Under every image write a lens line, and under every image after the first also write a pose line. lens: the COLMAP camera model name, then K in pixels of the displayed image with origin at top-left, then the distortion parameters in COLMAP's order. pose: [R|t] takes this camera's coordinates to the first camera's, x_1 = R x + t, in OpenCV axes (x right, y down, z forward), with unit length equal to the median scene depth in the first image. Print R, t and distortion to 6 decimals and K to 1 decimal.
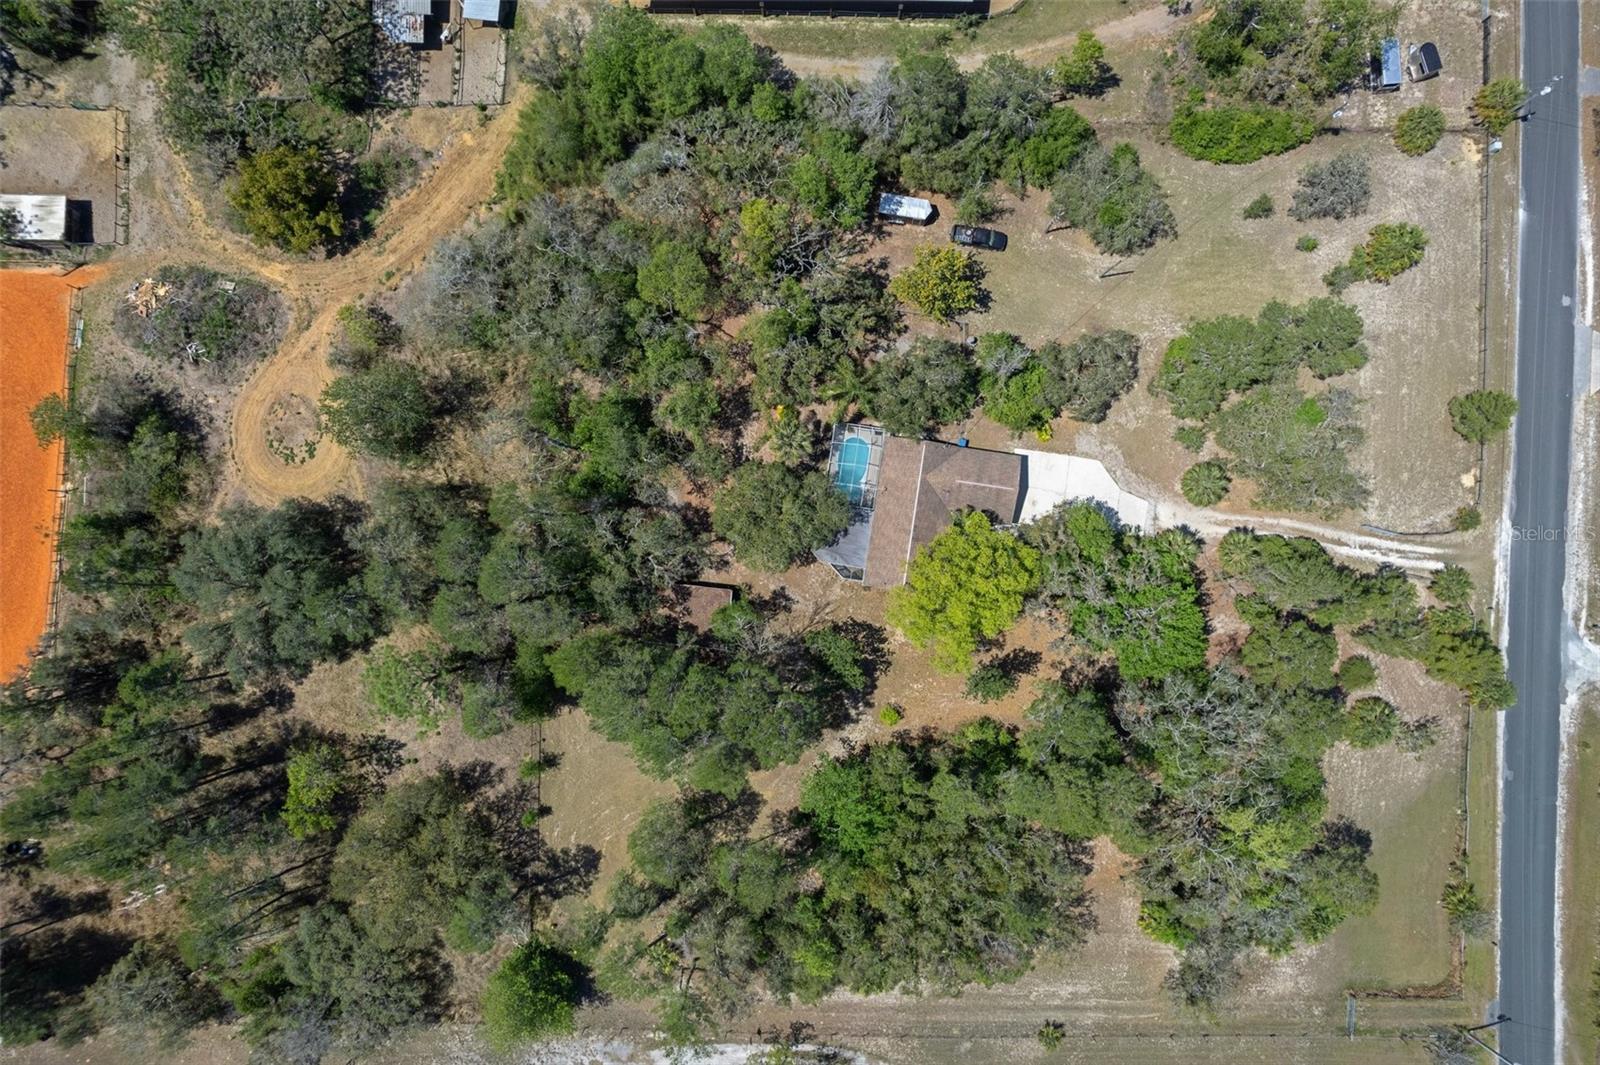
lens RADIAL K [[1030.3, 0, 800.0], [0, 1030.3, 532.5], [0, 0, 1]] dist [-0.072538, 0.061742]
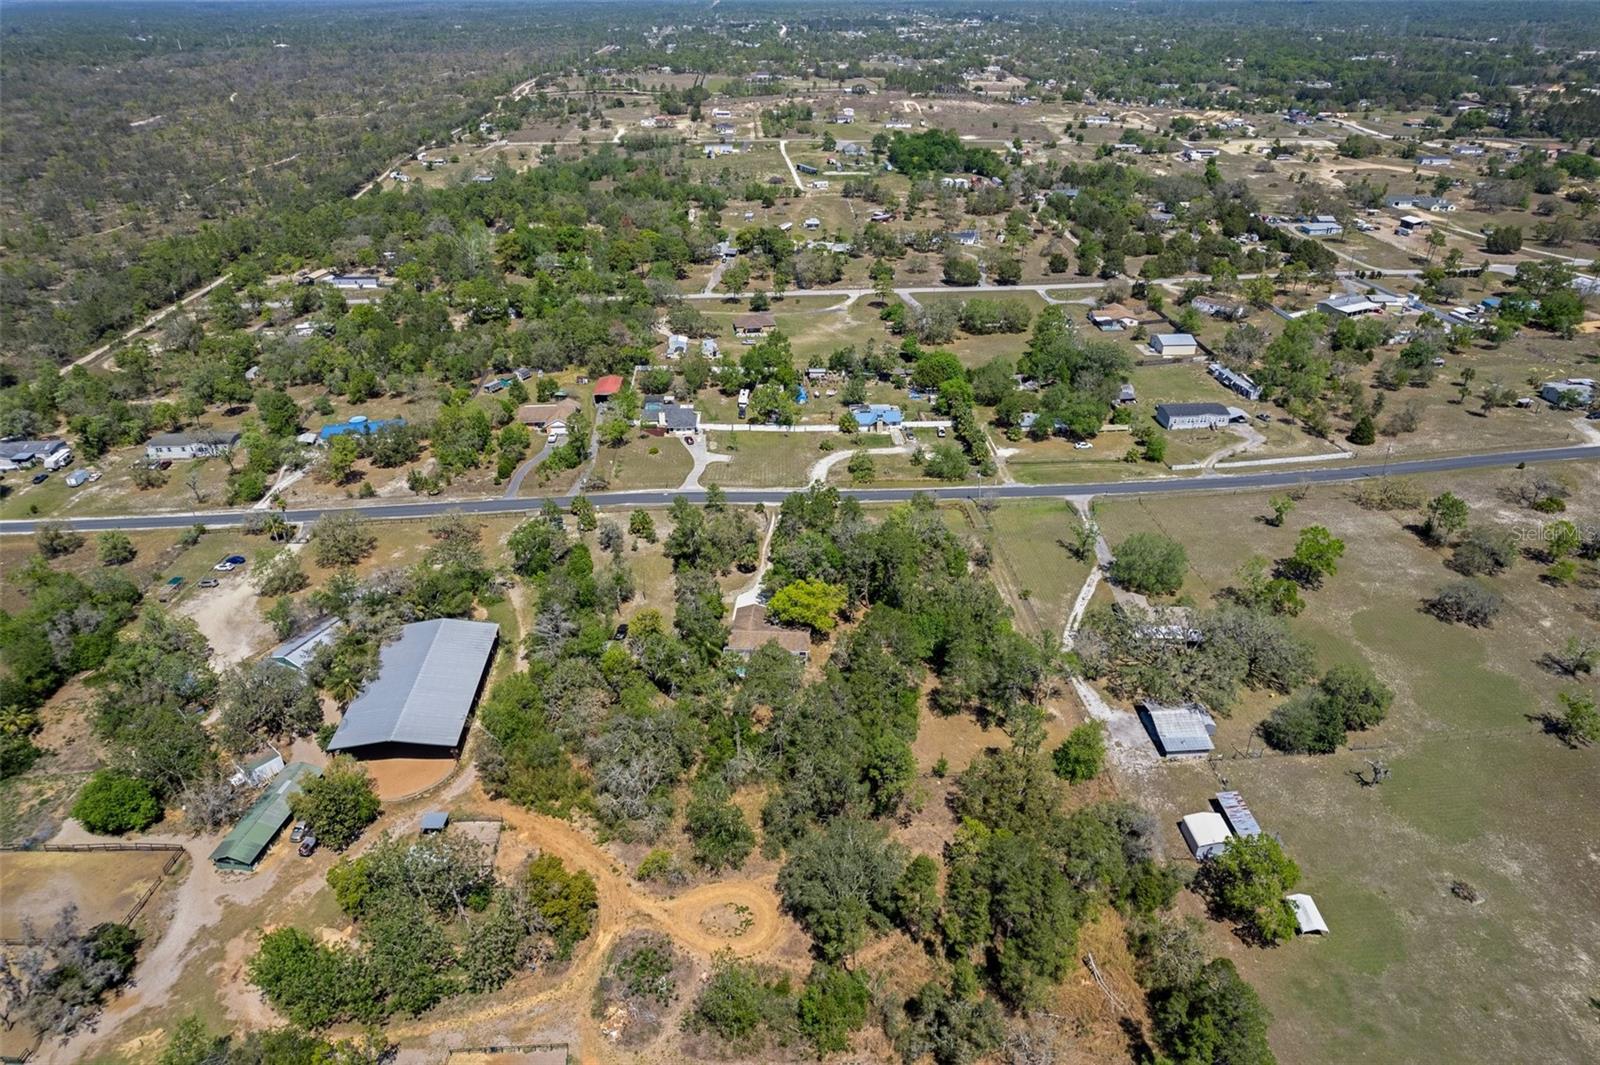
lens RADIAL K [[1030.3, 0, 800.0], [0, 1030.3, 532.5], [0, 0, 1]] dist [-0.072538, 0.061742]
pose [[-0.075161, -0.474494, 0.877044, -1.428791], [0.997132, -0.027988, 0.070310, -0.085934], [-0.008815, 0.879814, 0.475237, -0.071436]]
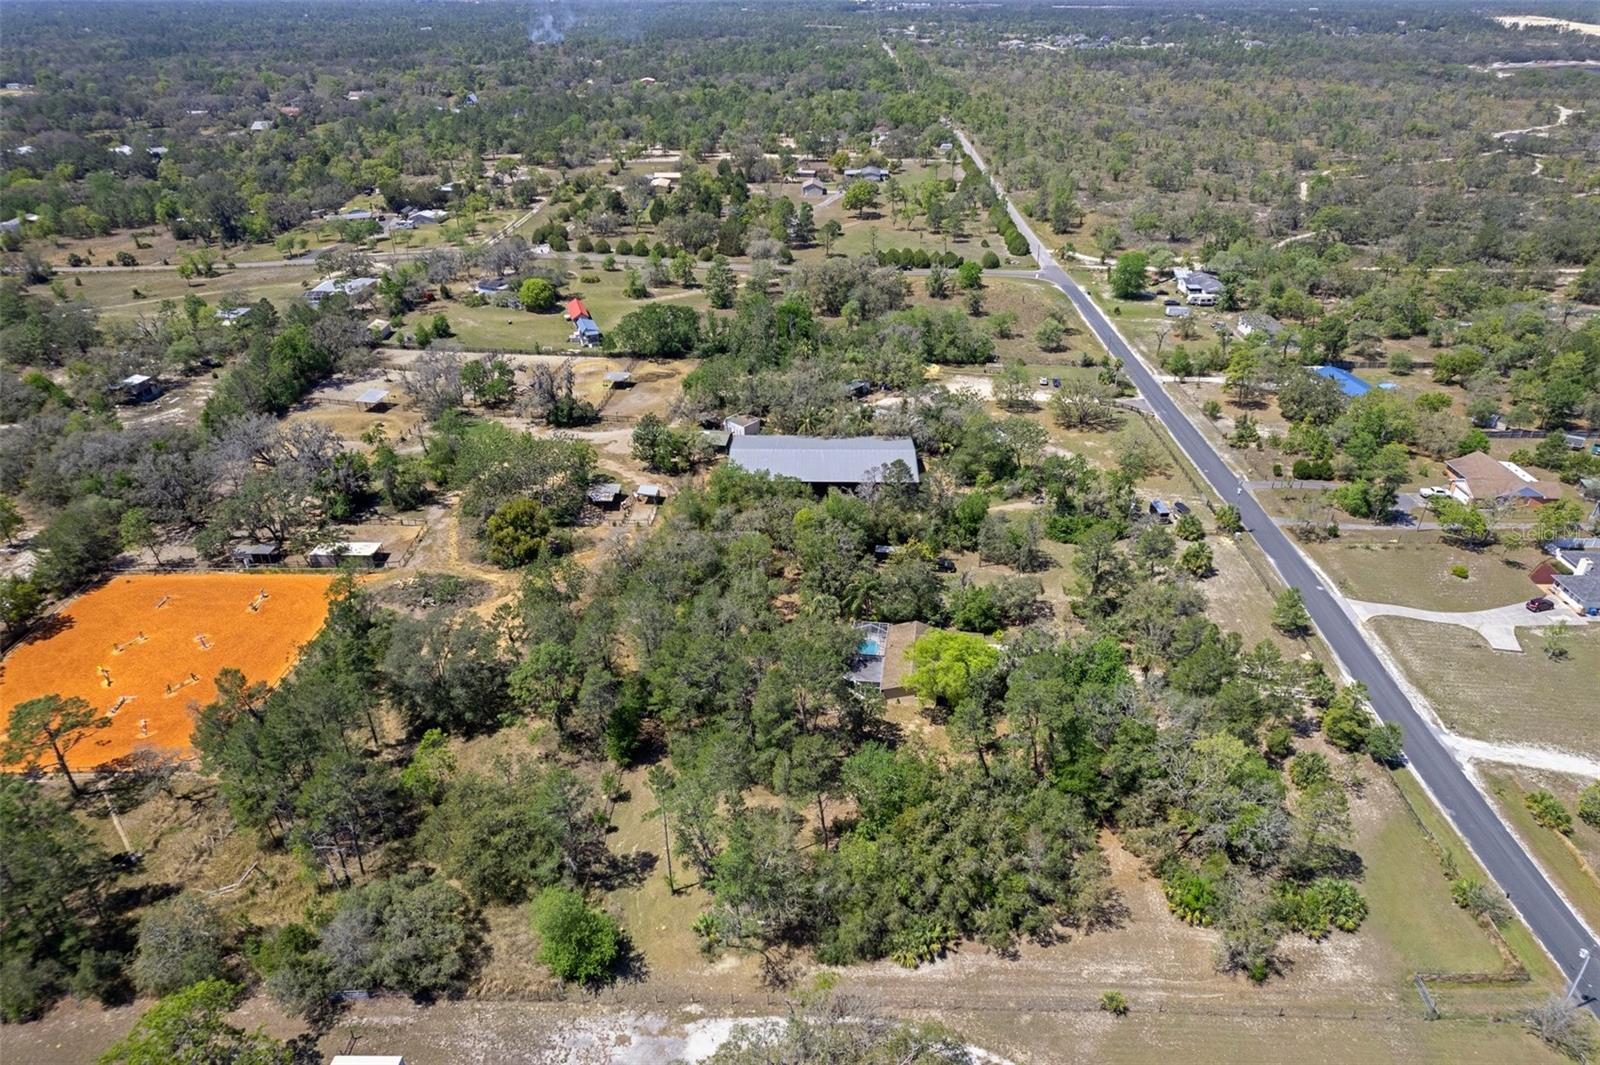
lens RADIAL K [[1030.3, 0, 800.0], [0, 1030.3, 532.5], [0, 0, 1]] dist [-0.072538, 0.061742]
pose [[0.999991, 0.003298, 0.002525, -0.046536], [0.000553, 0.496803, -0.867863, 1.086648], [-0.004117, 0.867857, 0.496797, 0.152418]]
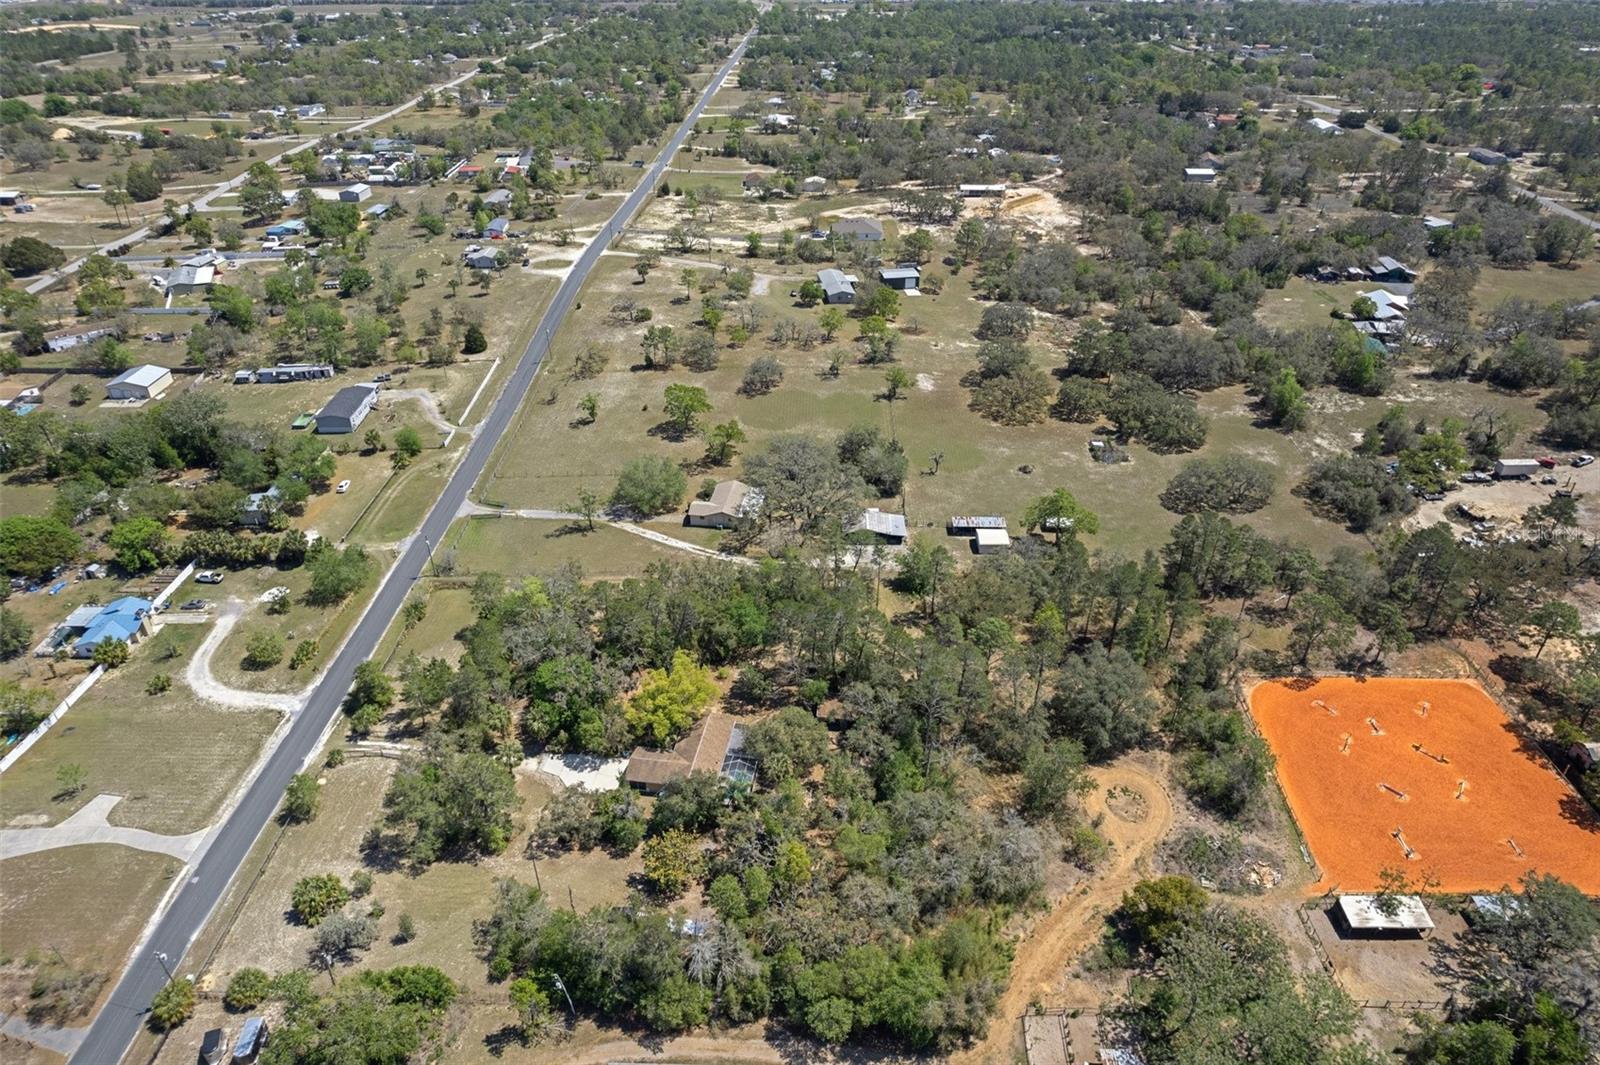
lens RADIAL K [[1030.3, 0, 800.0], [0, 1030.3, 532.5], [0, 0, 1]] dist [-0.072538, 0.061742]
pose [[-0.999952, 0.006923, 0.006990, -0.051375], [0.002391, -0.518205, 0.855253, -1.132963], [0.009543, 0.855228, 0.518163, -0.074979]]
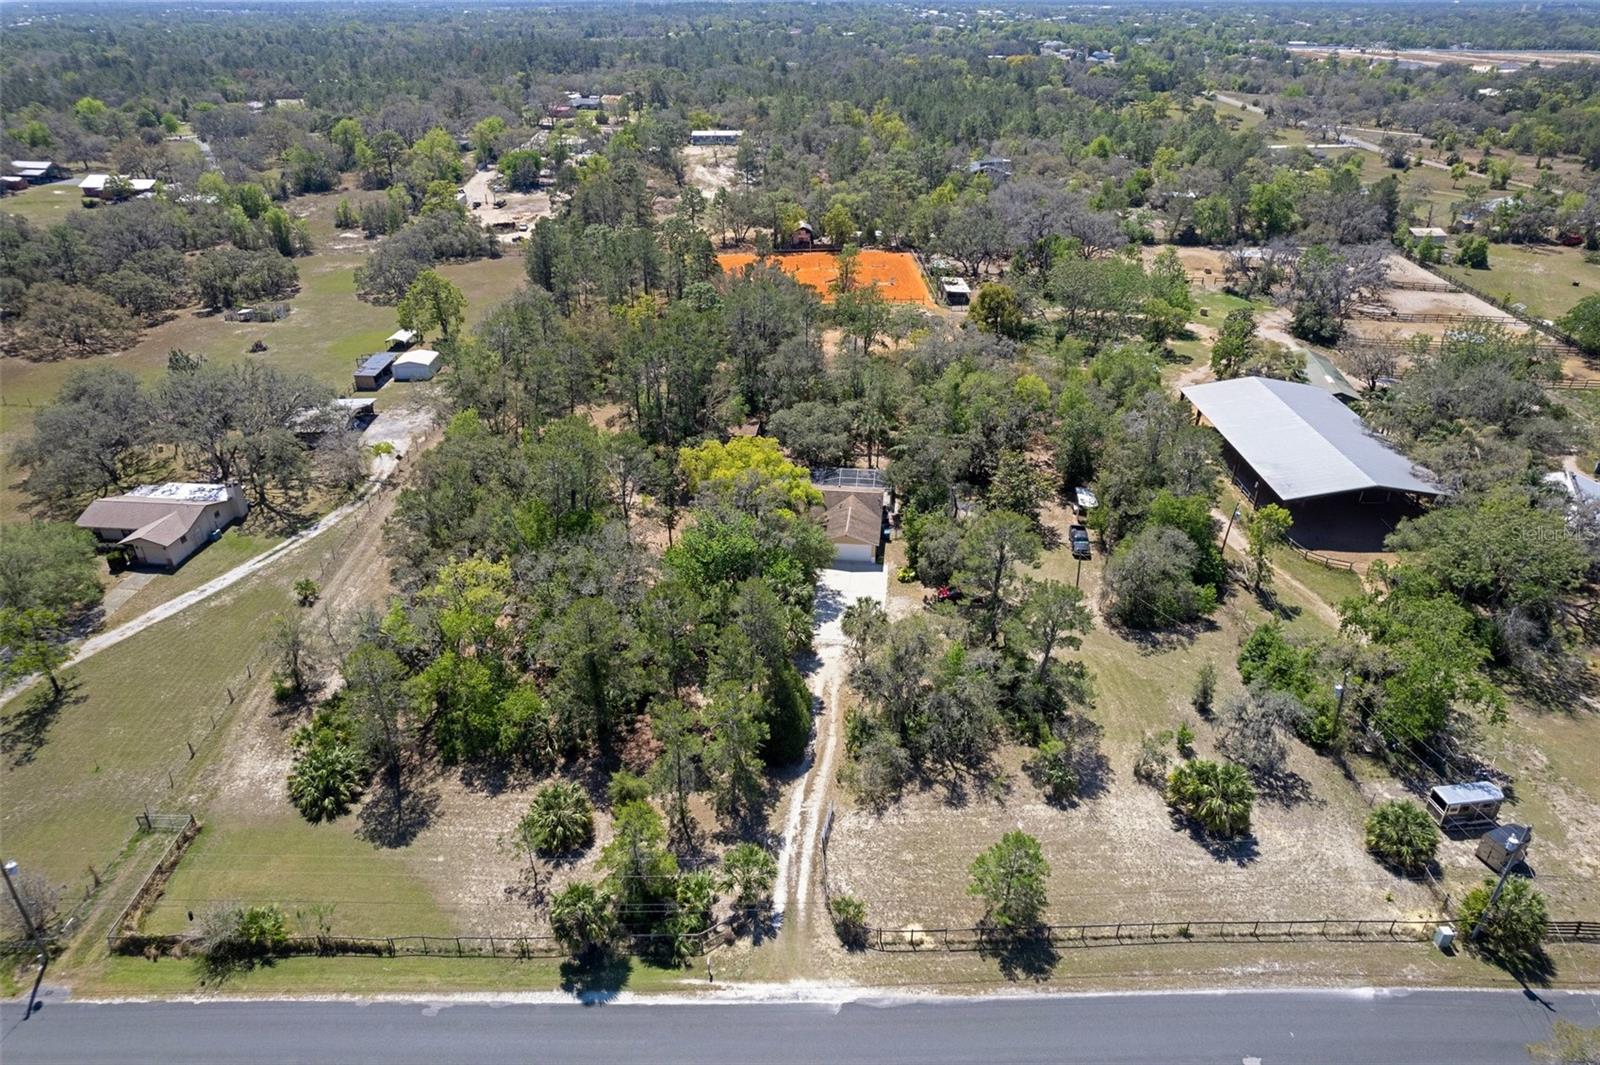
lens RADIAL K [[1030.3, 0, 800.0], [0, 1030.3, 532.5], [0, 0, 1]] dist [-0.072538, 0.061742]
pose [[0.028203, 0.508189, -0.860784, 1.086647], [-0.999464, 0.028641, -0.015838, 0.022807], [0.016605, 0.860769, 0.508724, 0.453778]]
